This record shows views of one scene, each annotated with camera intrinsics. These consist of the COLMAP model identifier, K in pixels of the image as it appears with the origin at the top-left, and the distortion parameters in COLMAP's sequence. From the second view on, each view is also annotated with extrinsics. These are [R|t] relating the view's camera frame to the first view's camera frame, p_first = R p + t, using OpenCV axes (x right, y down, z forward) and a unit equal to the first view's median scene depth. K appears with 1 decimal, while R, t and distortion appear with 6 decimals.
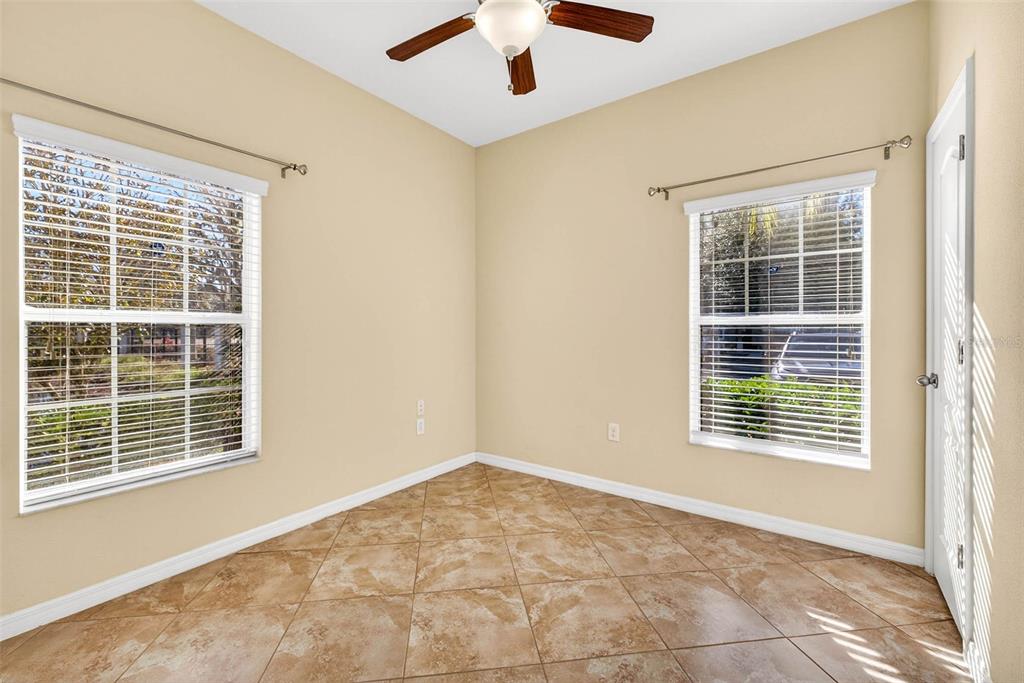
lens RADIAL K [[431.0, 0, 509.8], [0, 431.0, 324.5], [0, 0, 1]] dist [0.002159, 0.000000]
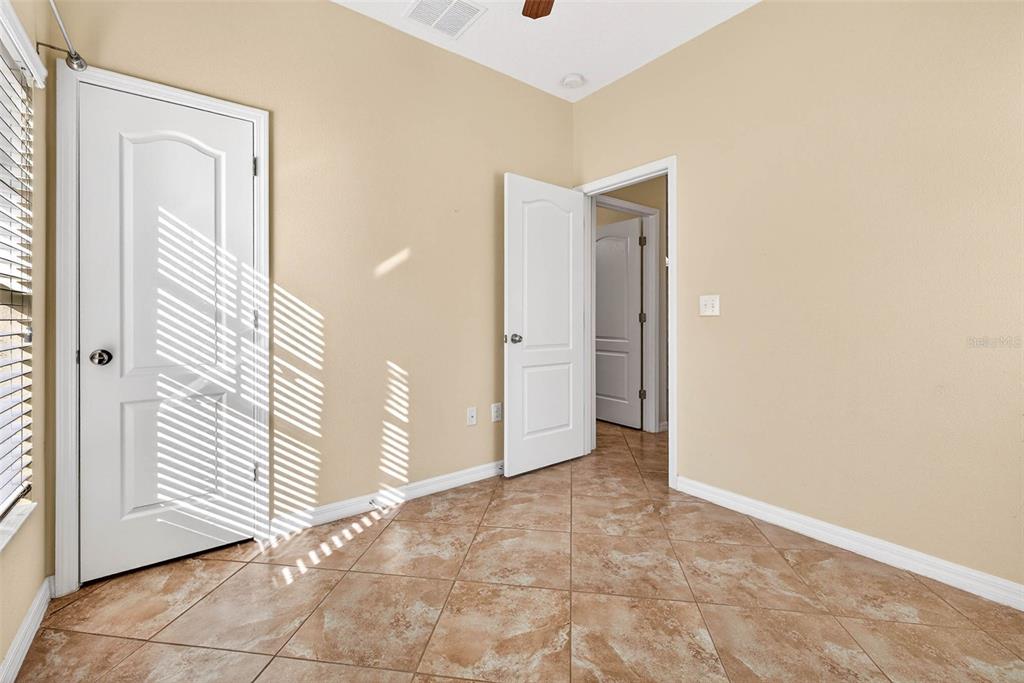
lens RADIAL K [[438.9, 0, 508.8], [0, 438.9, 311.5], [0, 0, 1]] dist [0.003188, -0.000044]
pose [[-0.955777, 0.002646, 0.294079, -0.096793], [-0.003417, 0.999792, -0.020100, 0.062975], [-0.294072, -0.020216, -0.955570, 1.890057]]
